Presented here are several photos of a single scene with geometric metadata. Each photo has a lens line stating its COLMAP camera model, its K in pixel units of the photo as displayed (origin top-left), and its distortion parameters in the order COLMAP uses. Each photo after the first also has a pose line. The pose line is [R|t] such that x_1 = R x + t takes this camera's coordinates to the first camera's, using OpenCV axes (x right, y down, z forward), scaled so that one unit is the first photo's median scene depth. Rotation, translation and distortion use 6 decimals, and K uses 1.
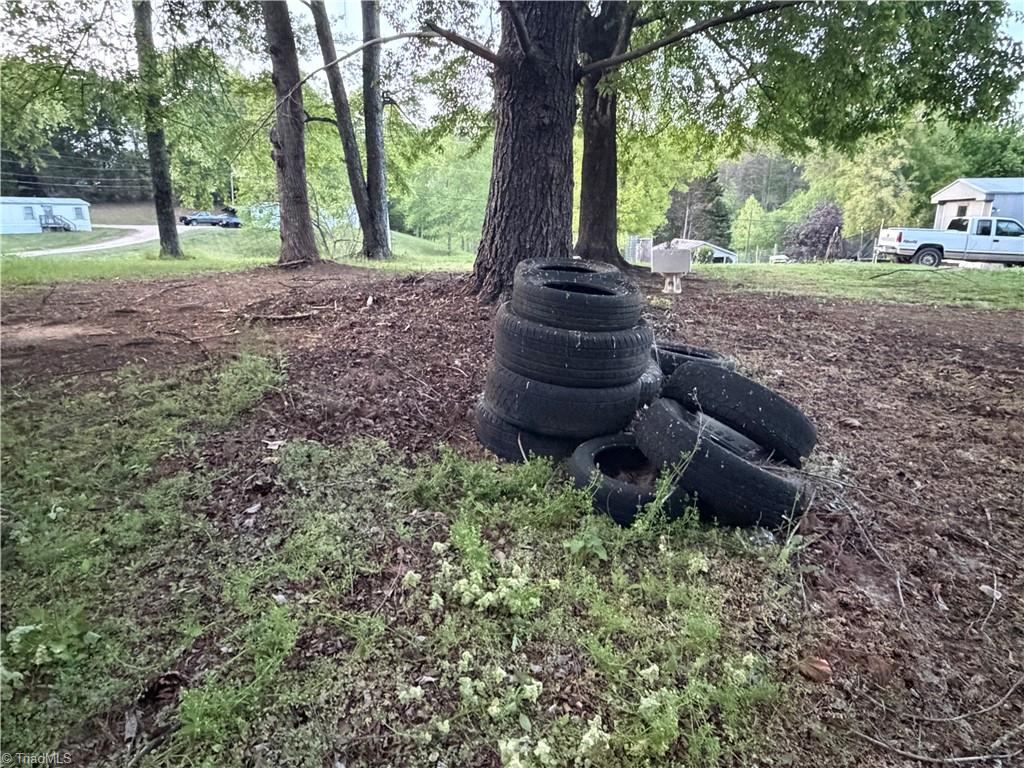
lens RADIAL K [[631.8, 0, 512.0], [0, 631.8, 384.0], [0, 0, 1]] dist [-0.002250, 0.000531]
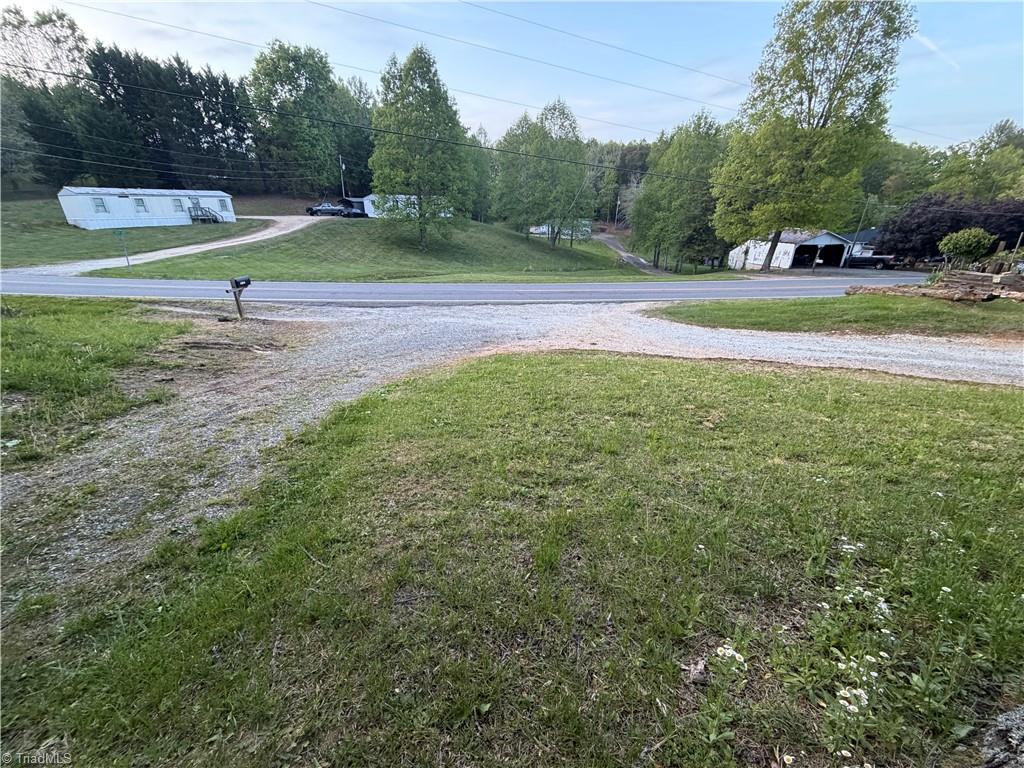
lens RADIAL K [[407.0, 0, 510.3], [0, 407.0, 385.6], [0, 0, 1]] dist [0.001257, -0.000190]
pose [[0.998988, -0.022968, 0.038667, -0.196904], [0.016597, 0.987350, 0.157687, -0.057222], [-0.041799, -0.156885, 0.986732, 0.206211]]
